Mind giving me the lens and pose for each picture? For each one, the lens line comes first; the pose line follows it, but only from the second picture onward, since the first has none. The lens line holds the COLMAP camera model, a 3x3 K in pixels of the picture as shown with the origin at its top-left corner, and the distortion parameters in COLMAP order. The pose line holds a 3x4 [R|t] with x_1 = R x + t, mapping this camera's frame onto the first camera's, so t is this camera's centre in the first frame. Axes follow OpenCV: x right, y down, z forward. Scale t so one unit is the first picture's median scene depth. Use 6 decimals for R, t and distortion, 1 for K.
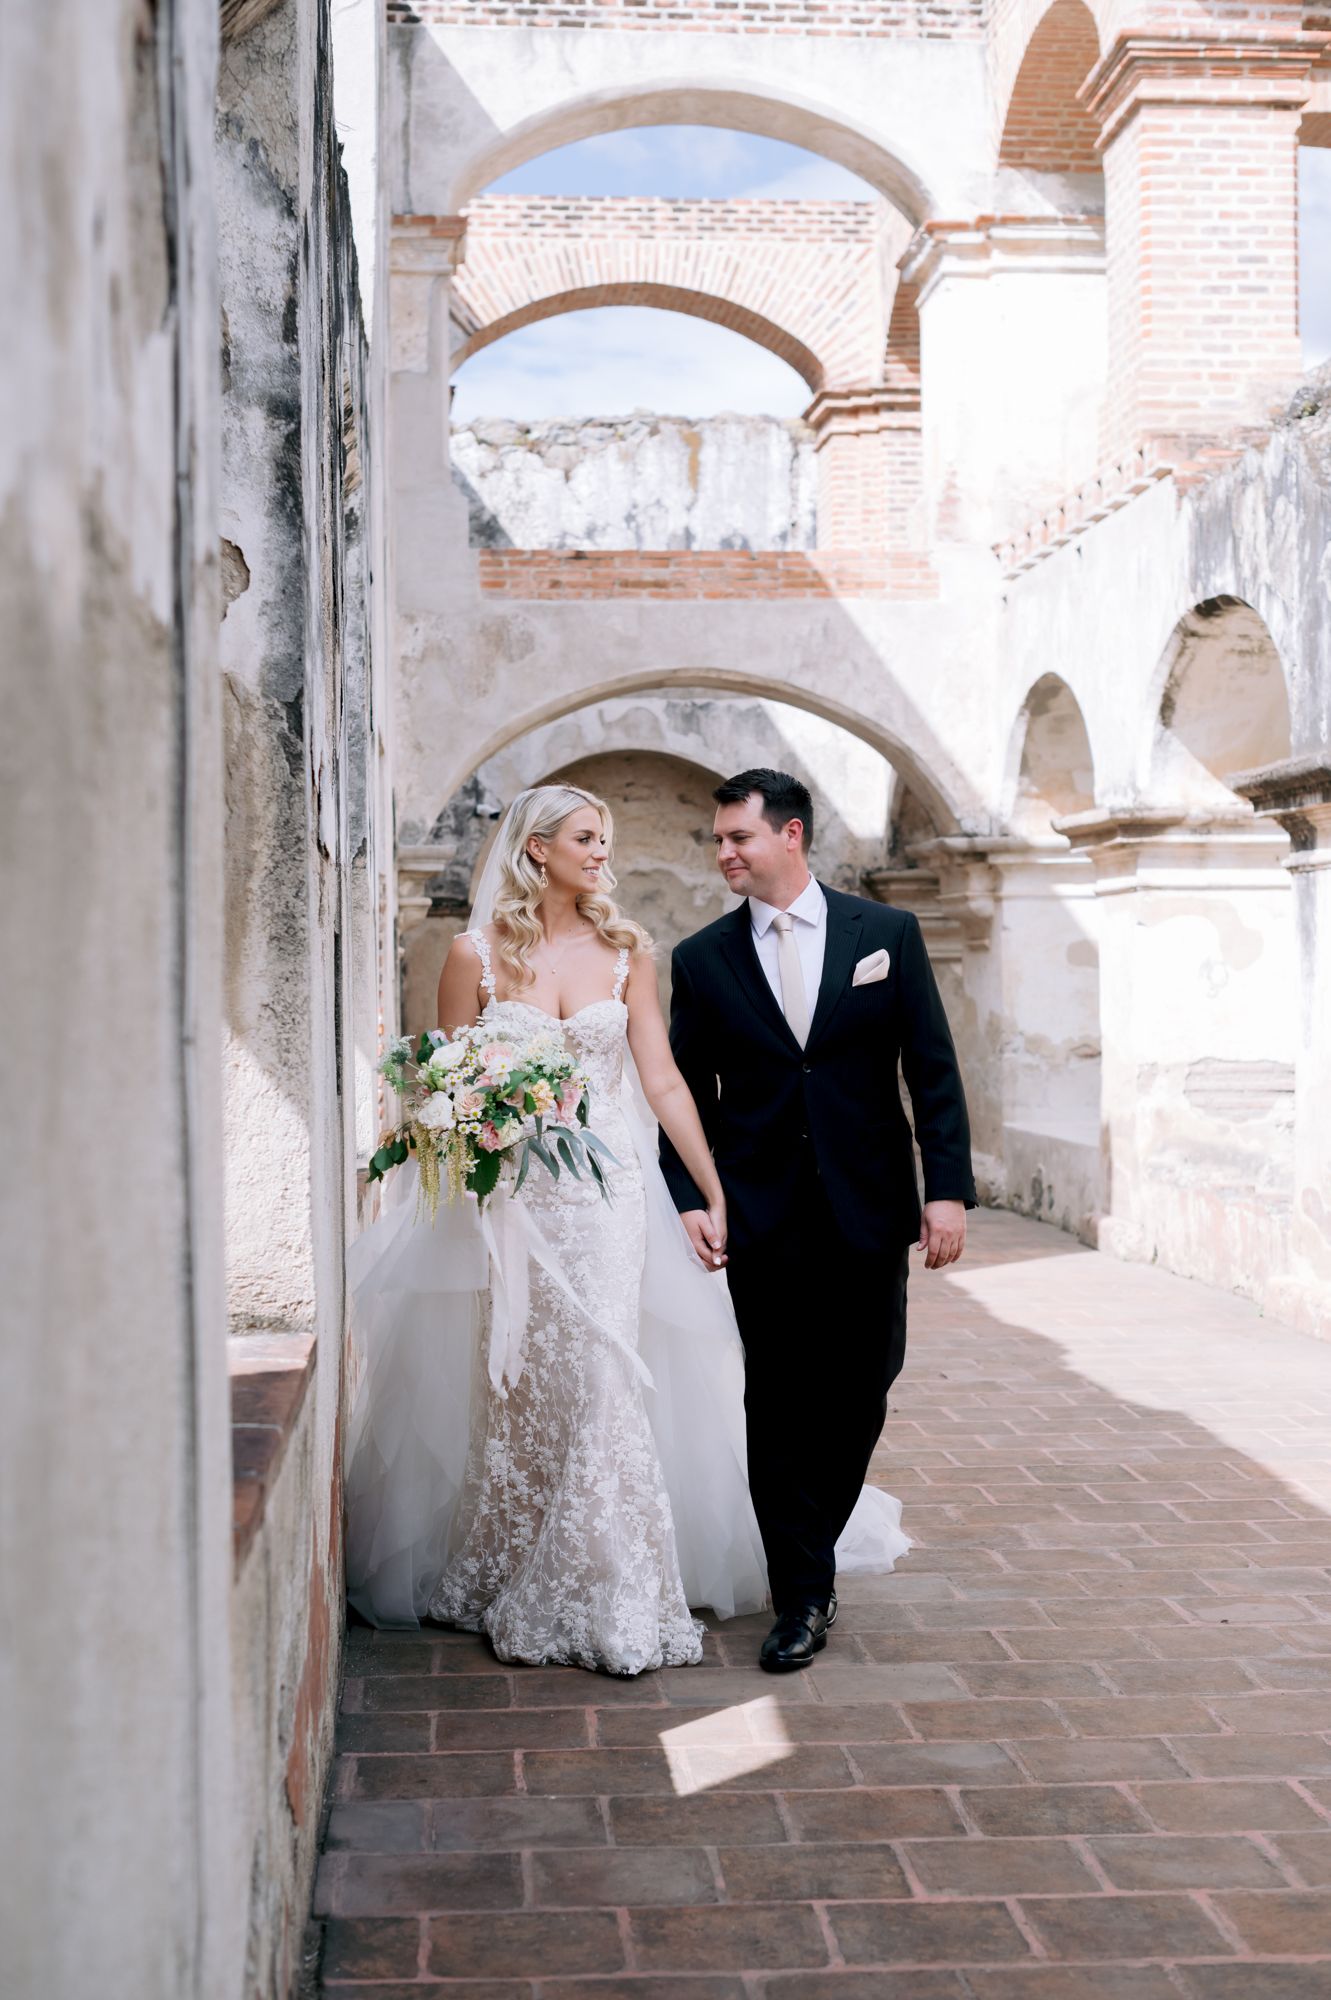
lens RADIAL K [[2894.0, 0, 665.5], [0, 2894.0, 1000.0], [0, 0, 1]] dist [0.014396, -0.108614]
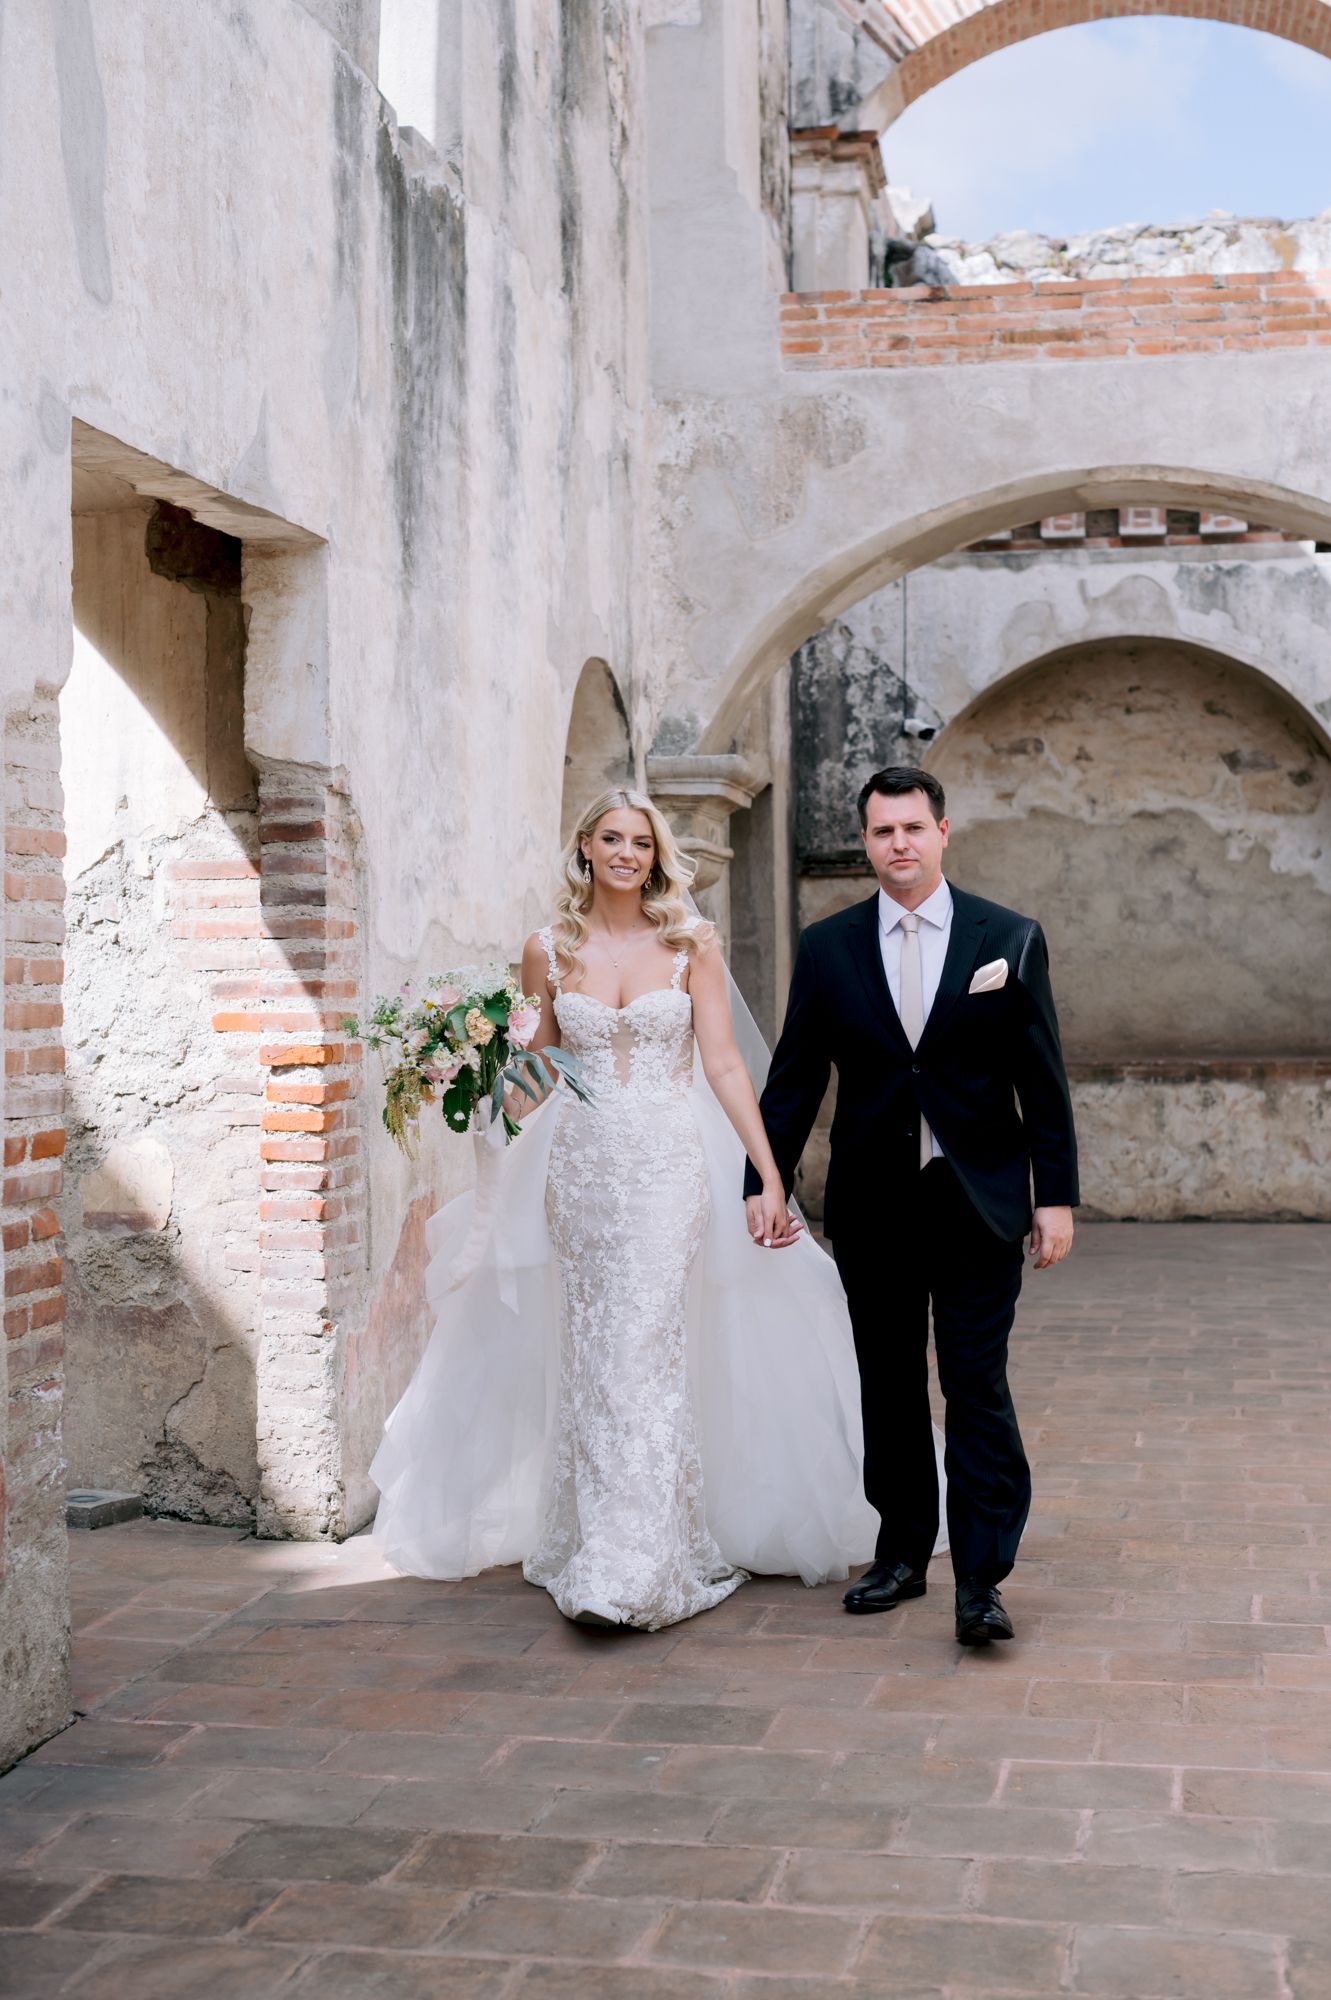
lens RADIAL K [[2894.0, 0, 665.5], [0, 2894.0, 1000.0], [0, 0, 1]] dist [0.014396, -0.108614]
pose [[0.966238, 0.003396, -0.257630, 0.061930], [-0.002354, 0.999988, 0.004356, -0.001444], [0.257641, -0.003602, 0.966234, 0.299164]]
